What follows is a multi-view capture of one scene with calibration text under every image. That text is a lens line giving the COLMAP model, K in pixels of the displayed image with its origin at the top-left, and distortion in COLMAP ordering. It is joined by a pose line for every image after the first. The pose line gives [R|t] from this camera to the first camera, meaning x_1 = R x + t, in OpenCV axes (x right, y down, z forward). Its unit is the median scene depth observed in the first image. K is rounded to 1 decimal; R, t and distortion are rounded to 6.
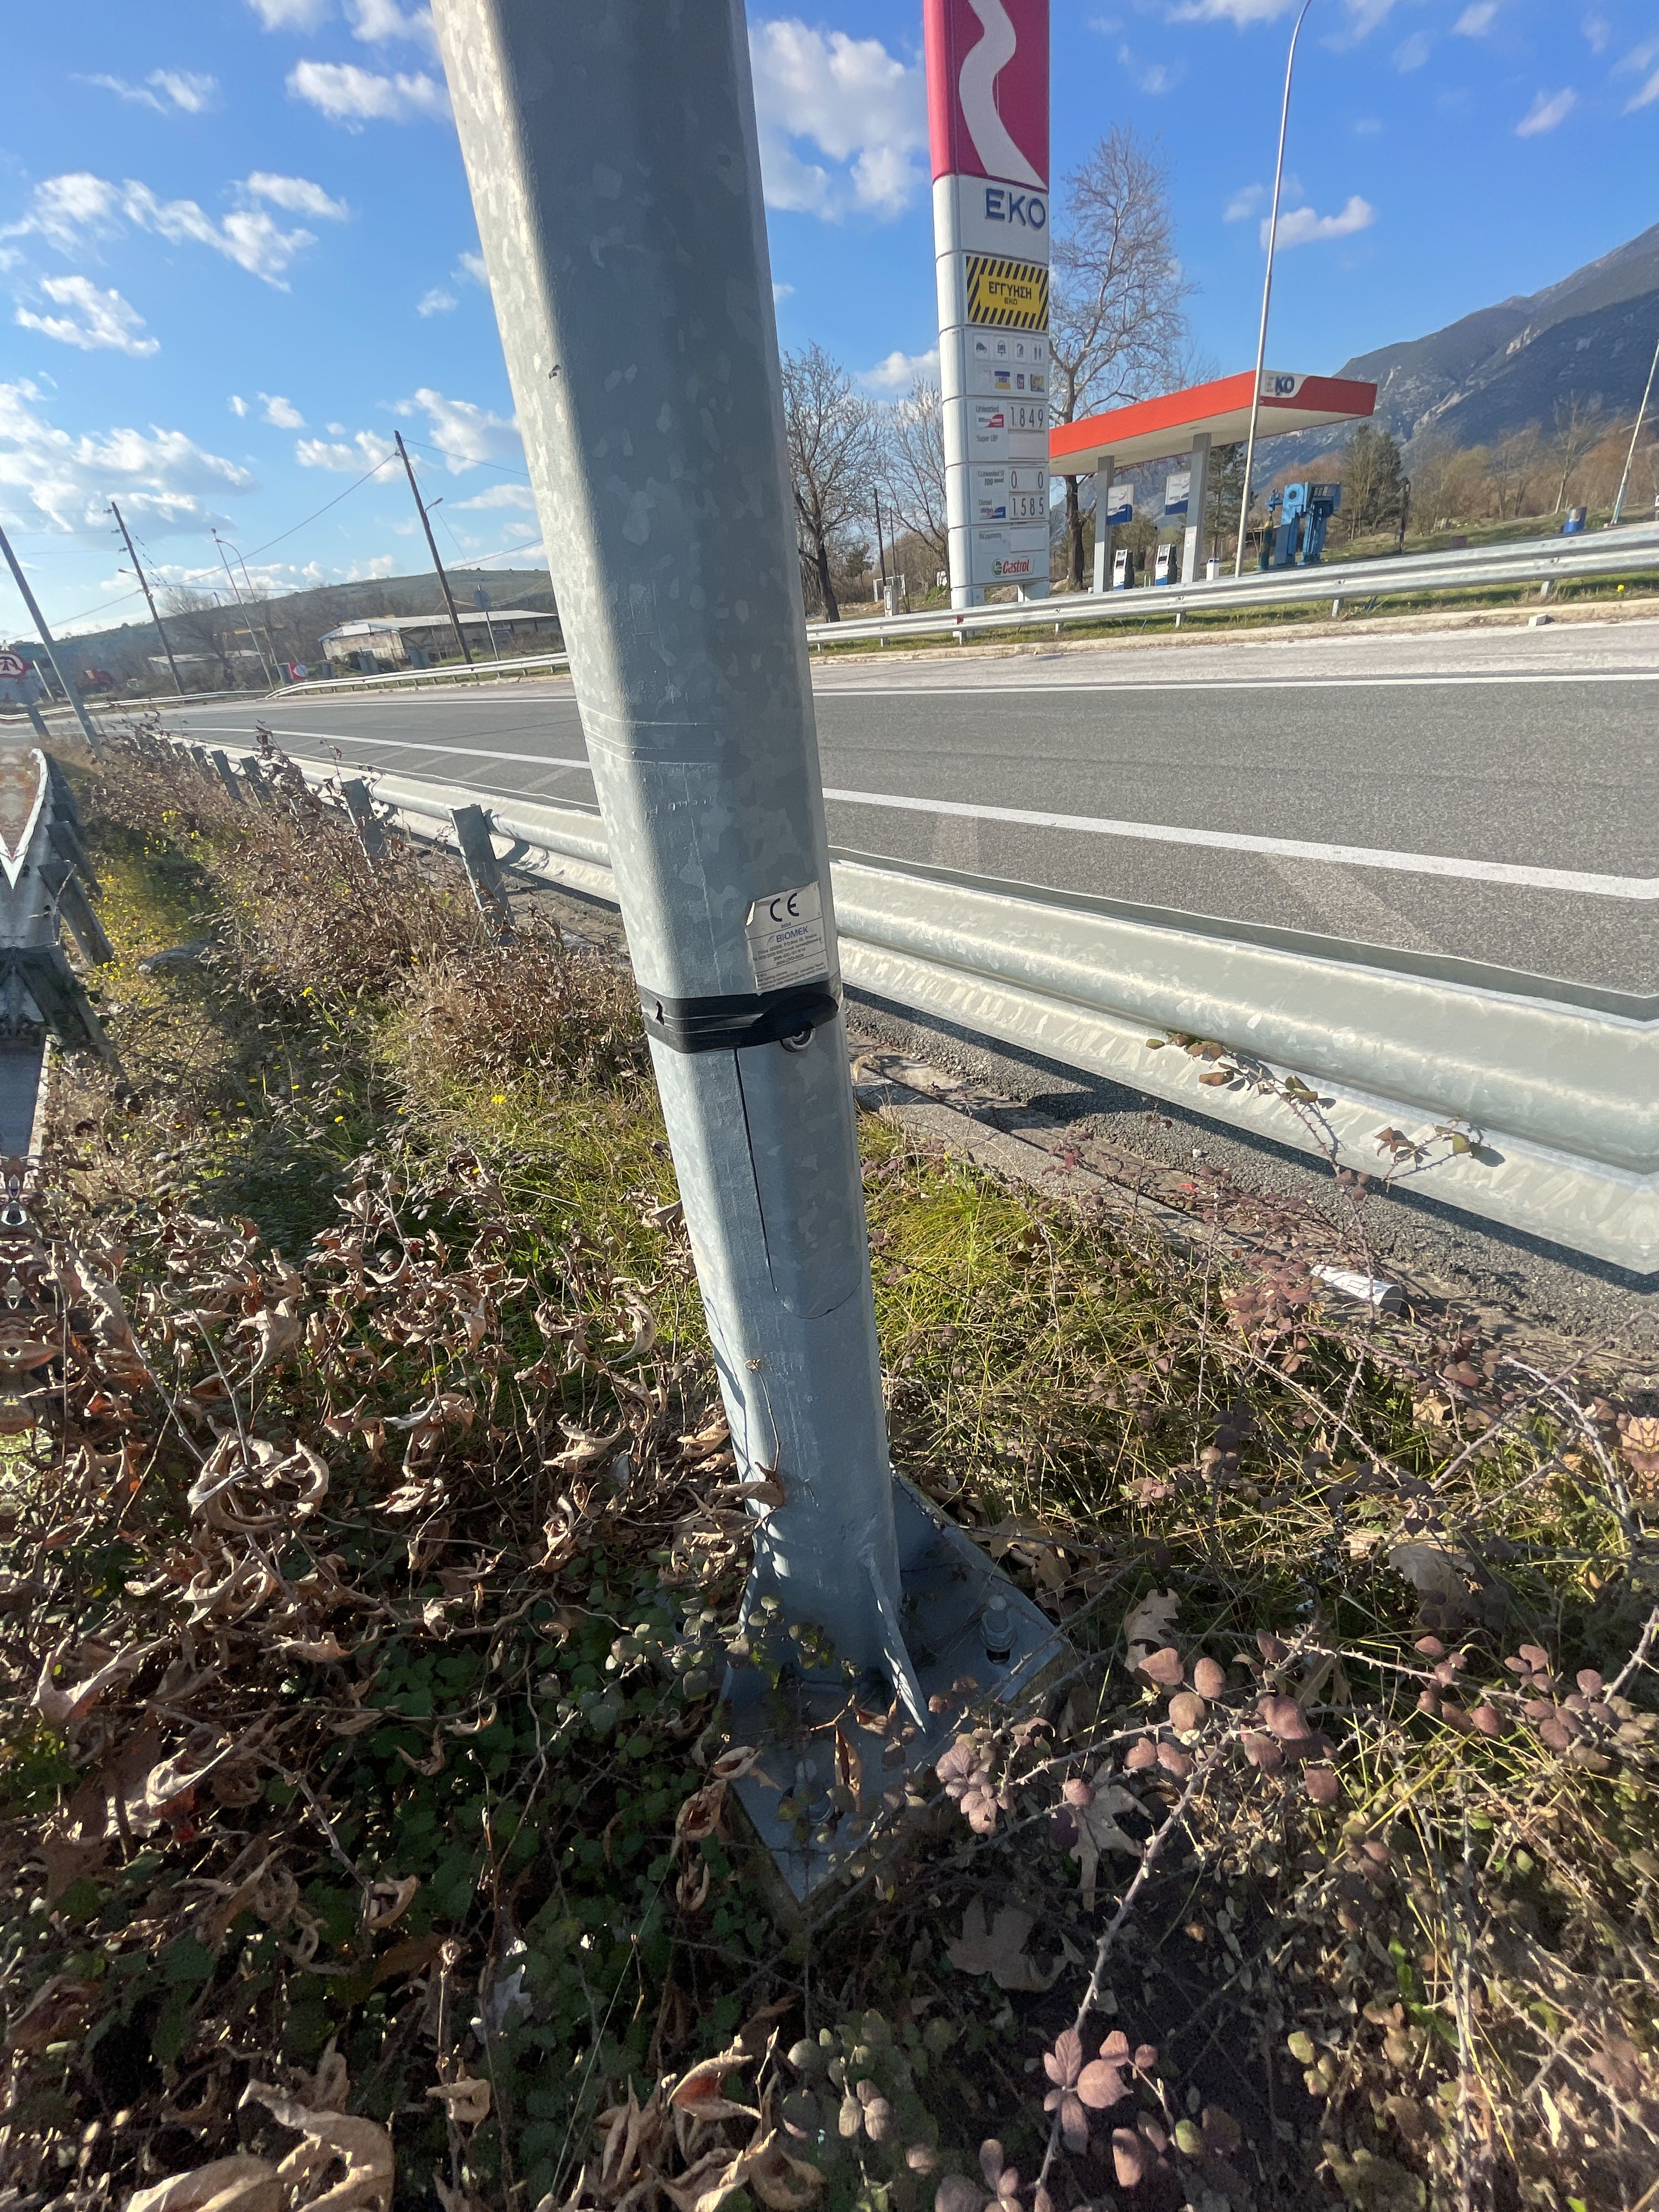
lens RADIAL K [[880.1, 0, 846.3], [0, 880.1, 1099.0], [0, 0, 1]] dist [0.000437, 0.000640]
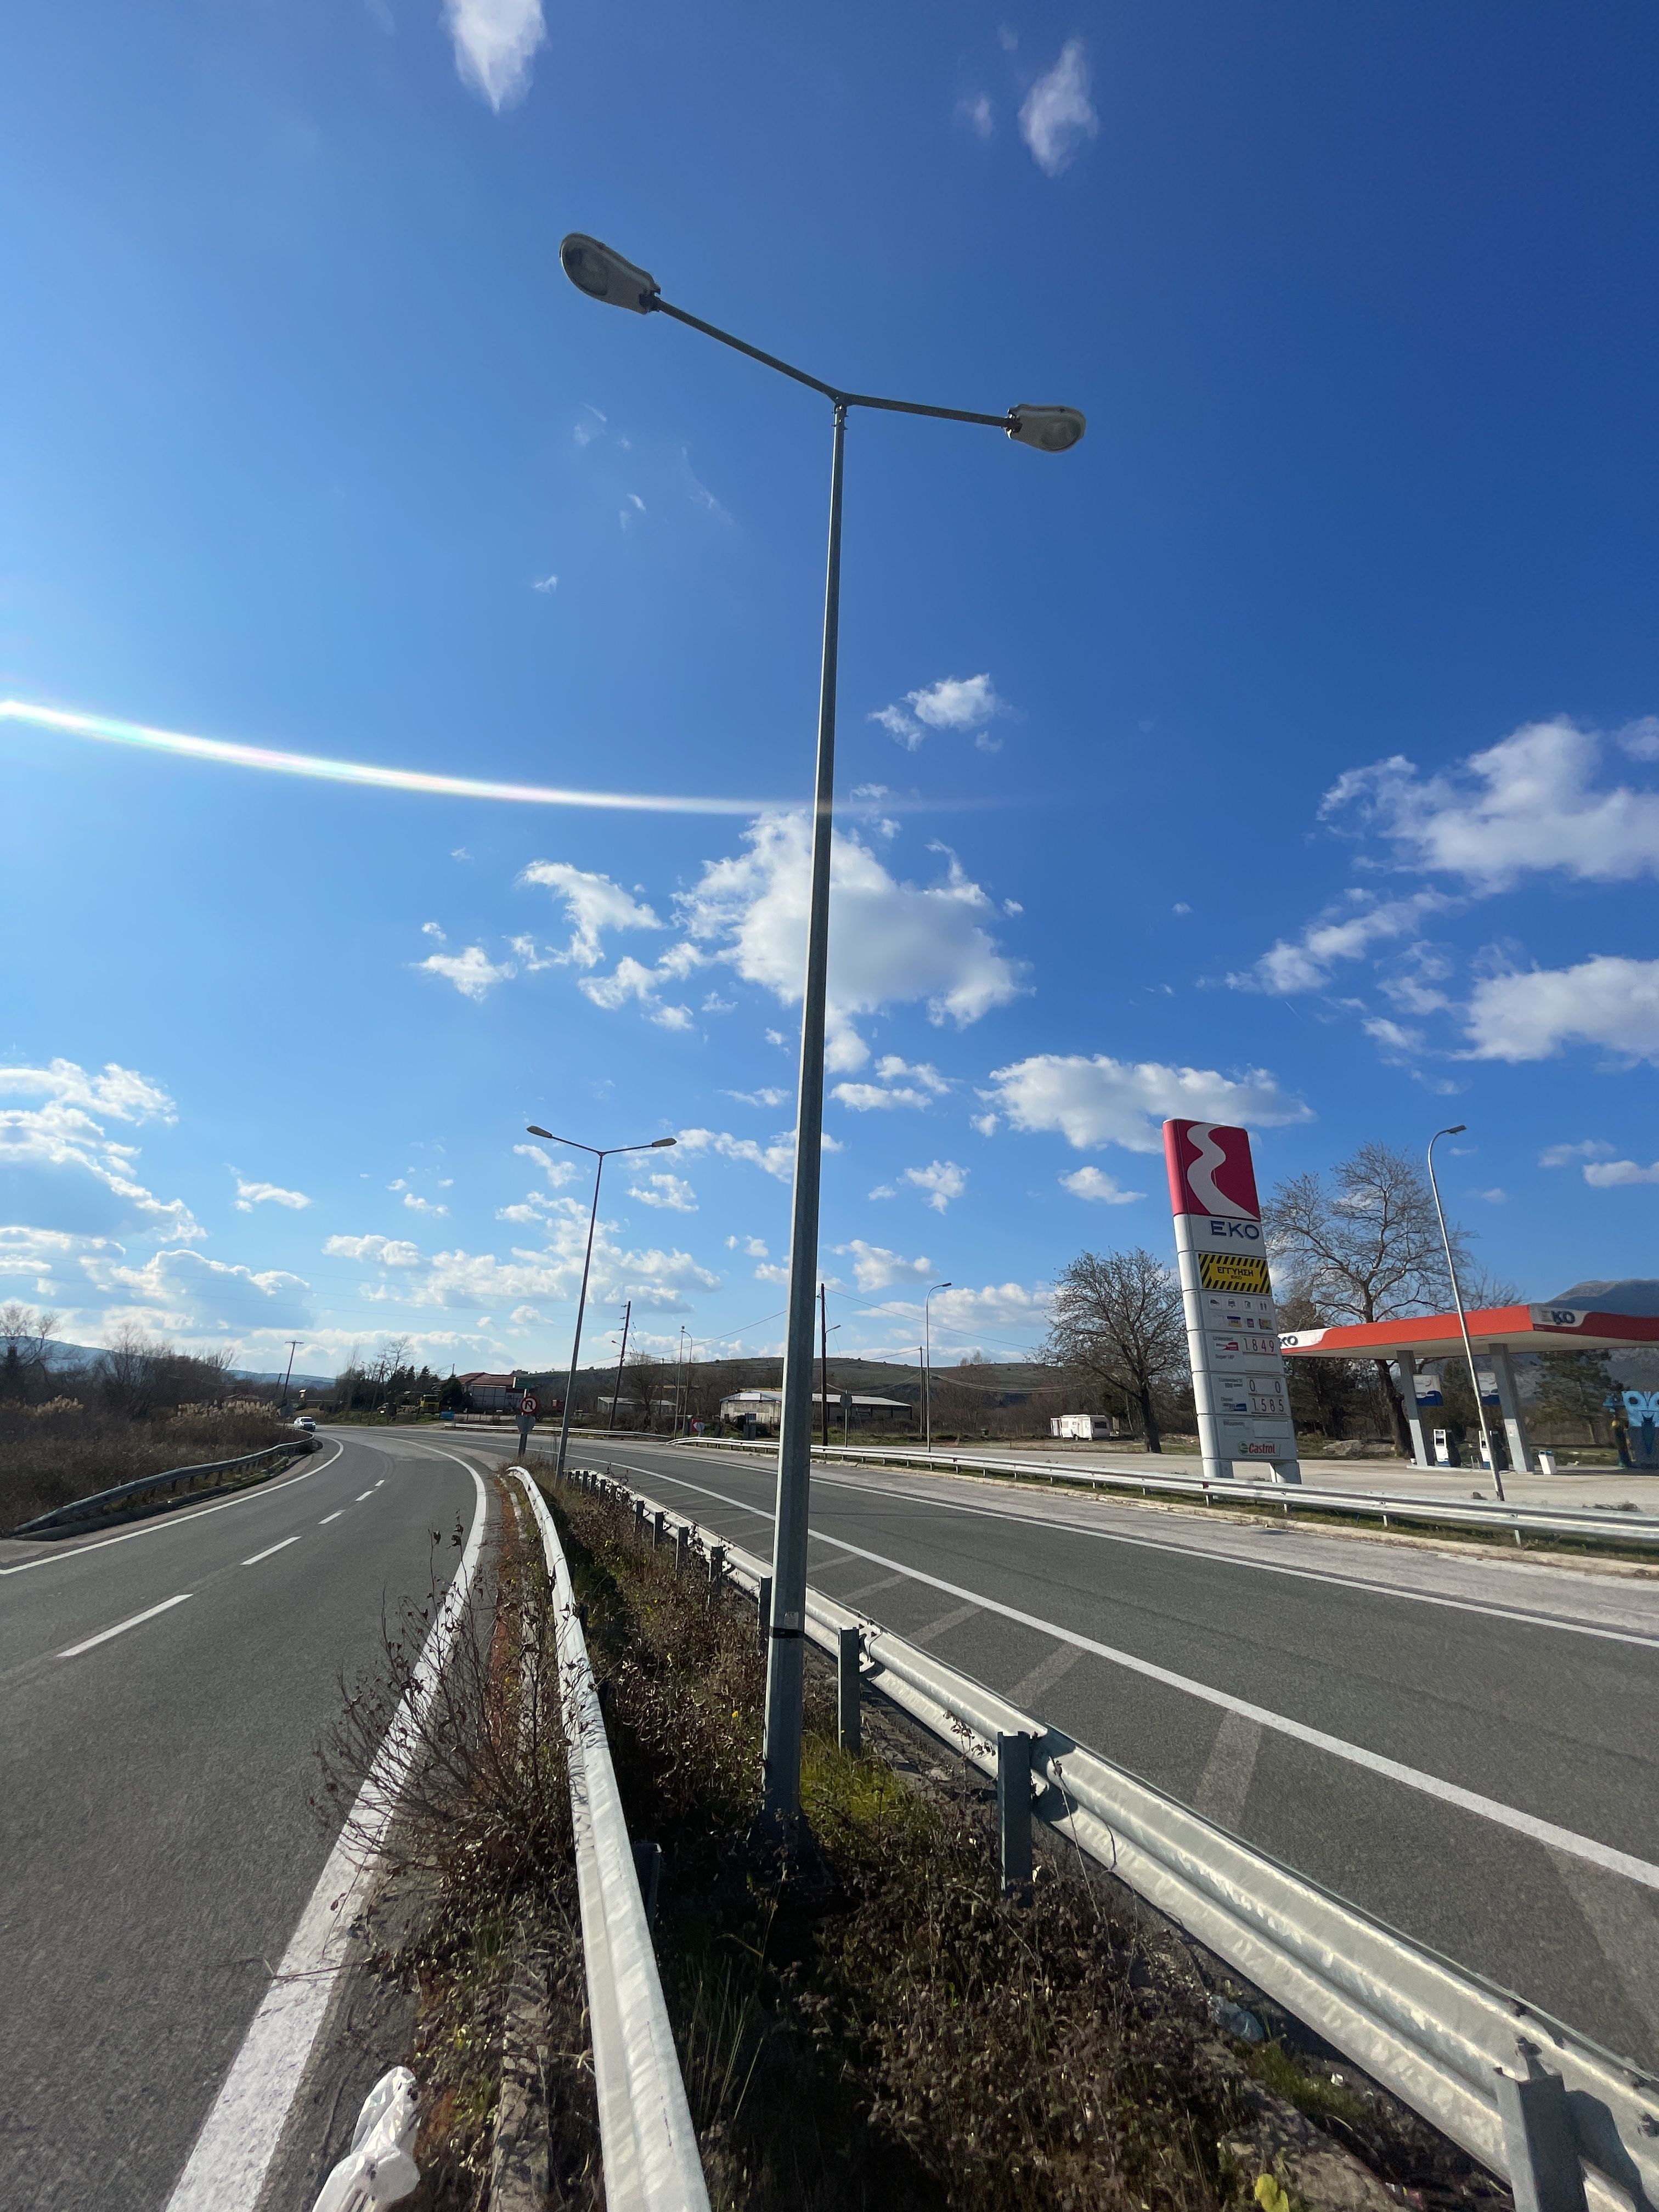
lens RADIAL K [[880.1, 0, 846.3], [0, 880.1, 1099.0], [0, 0, 1]] dist [0.000437, 0.000640]
pose [[0.930889, -0.003086, -0.365289, 0.047506], [-0.271627, 0.662787, -0.697805, 0.029950], [0.244262, 0.748802, 0.616143, -0.101573]]
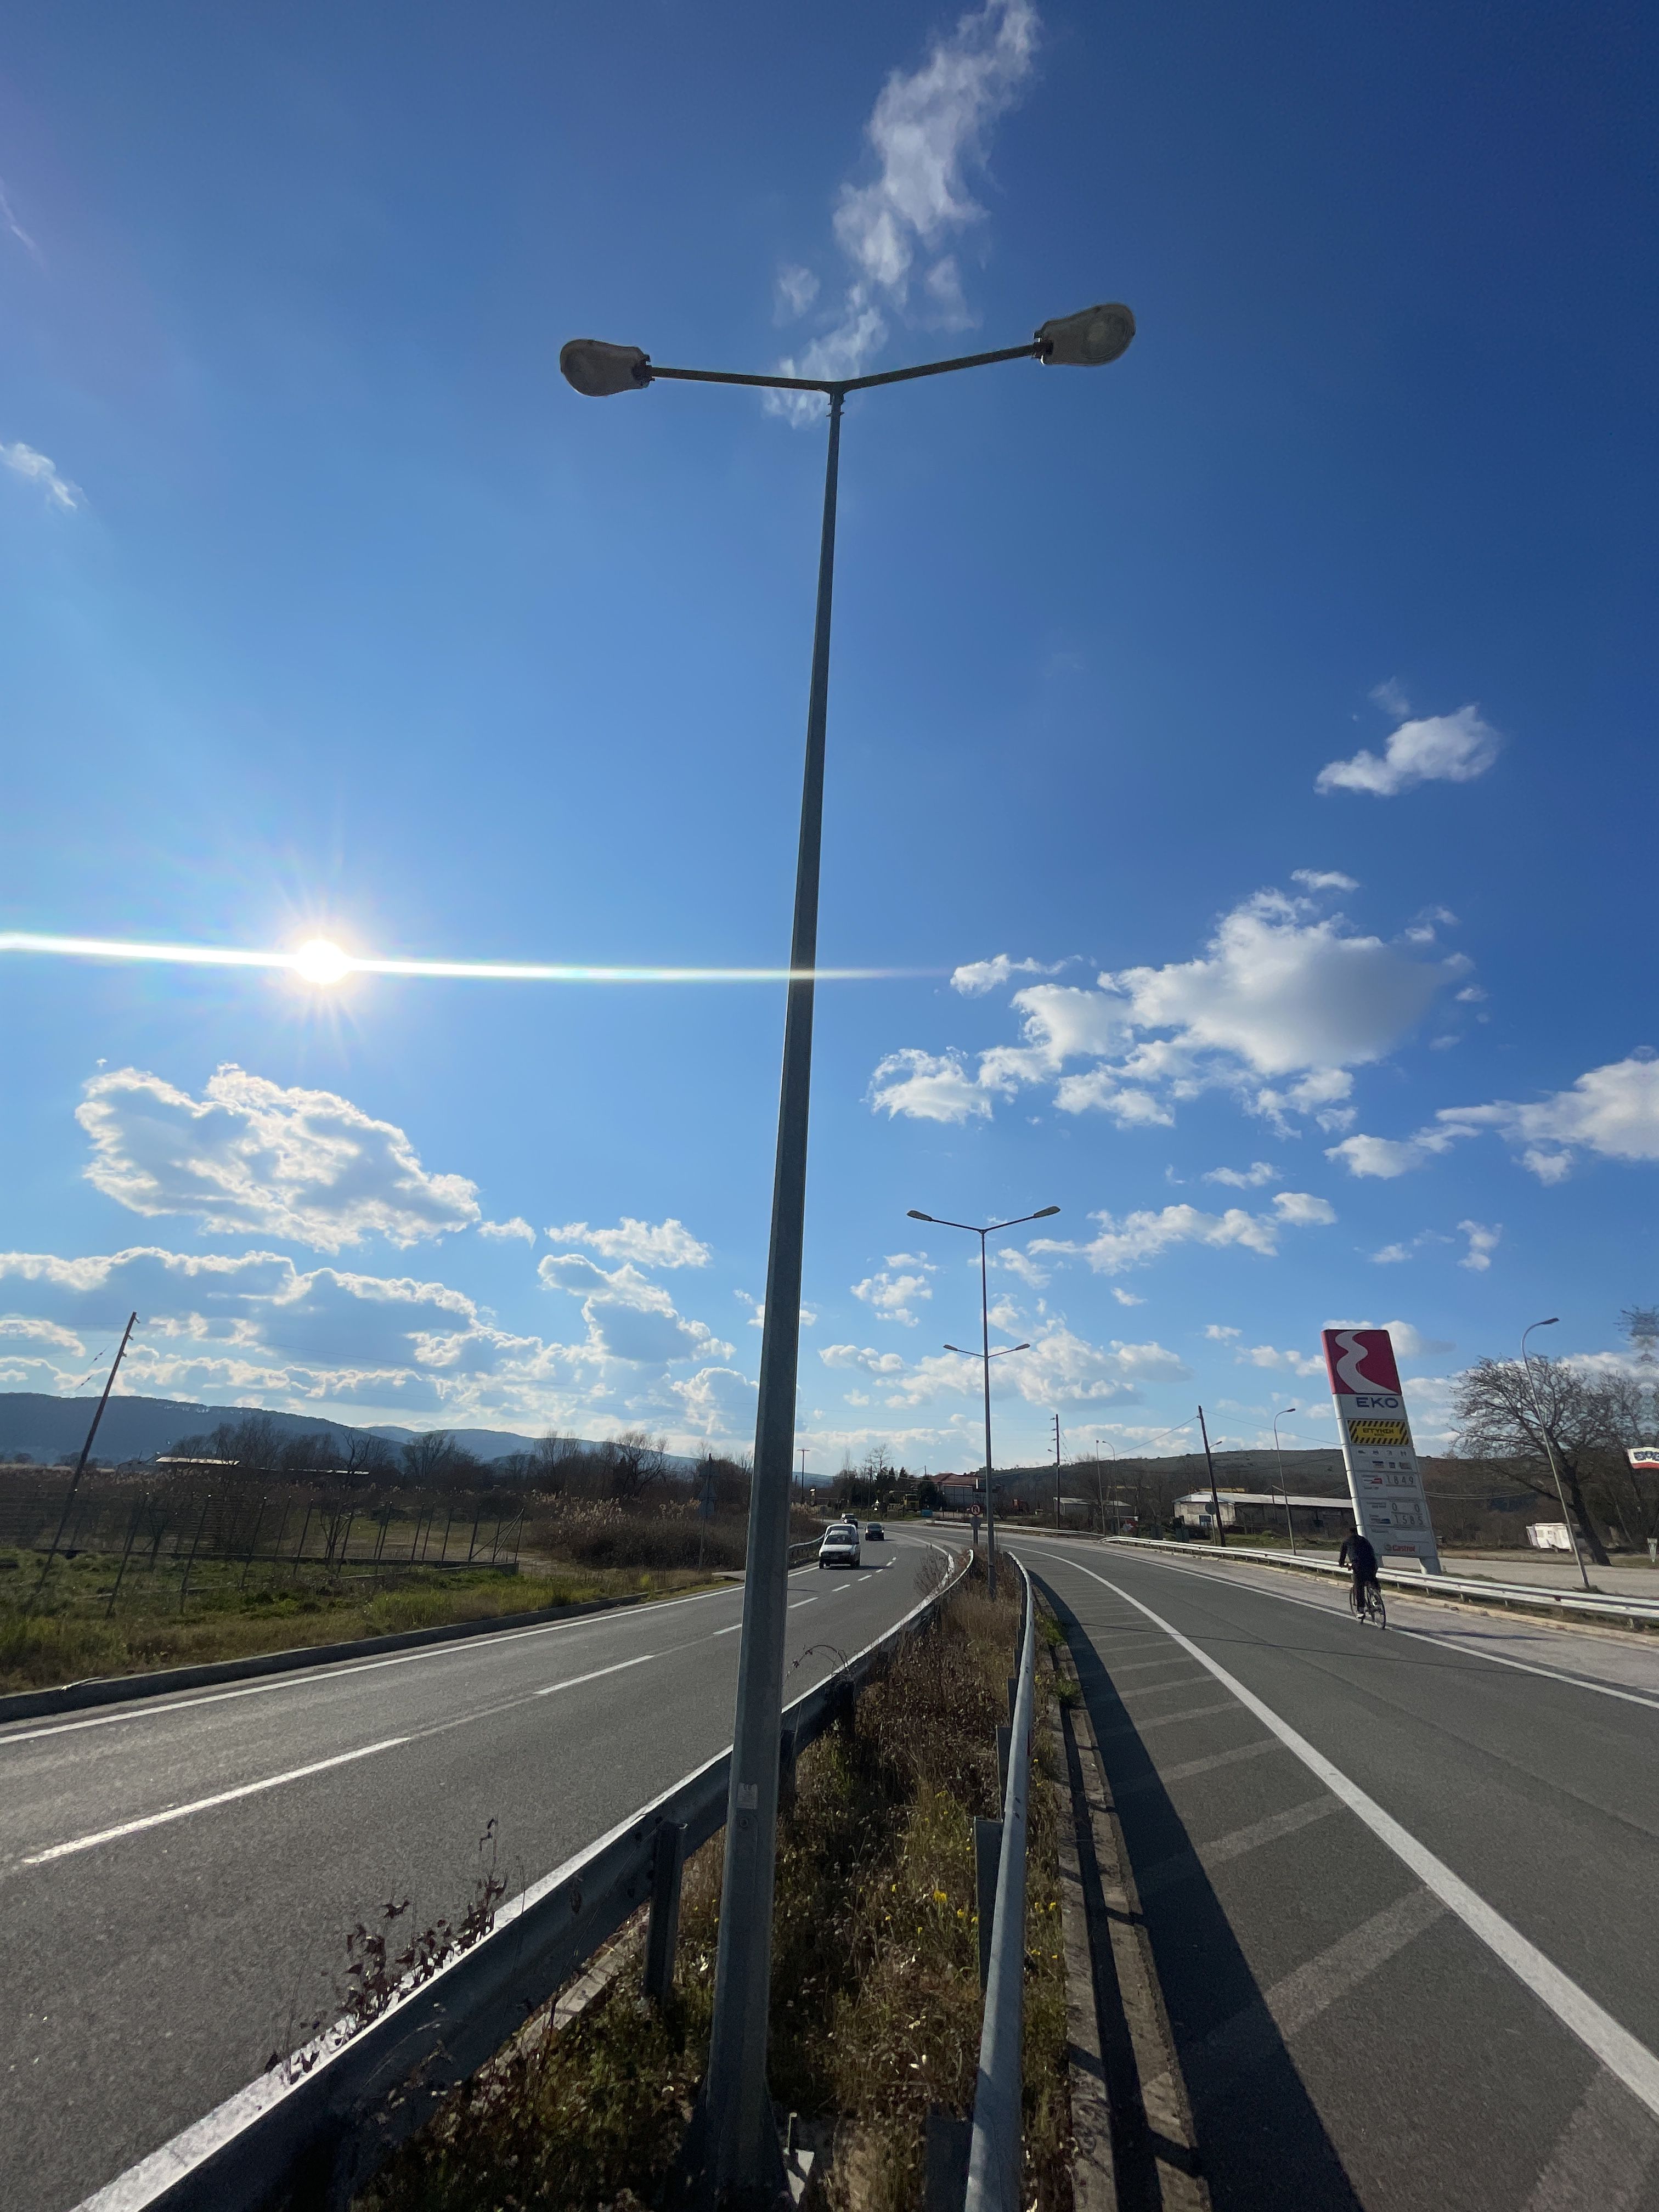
lens RADIAL K [[880.1, 0, 846.3], [0, 880.1, 1099.0], [0, 0, 1]] dist [0.000437, 0.000640]
pose [[0.660773, -0.196398, -0.724435, 0.430906], [-0.452867, 0.665373, -0.593456, 0.189996], [0.598573, 0.720213, 0.350719, -0.486554]]
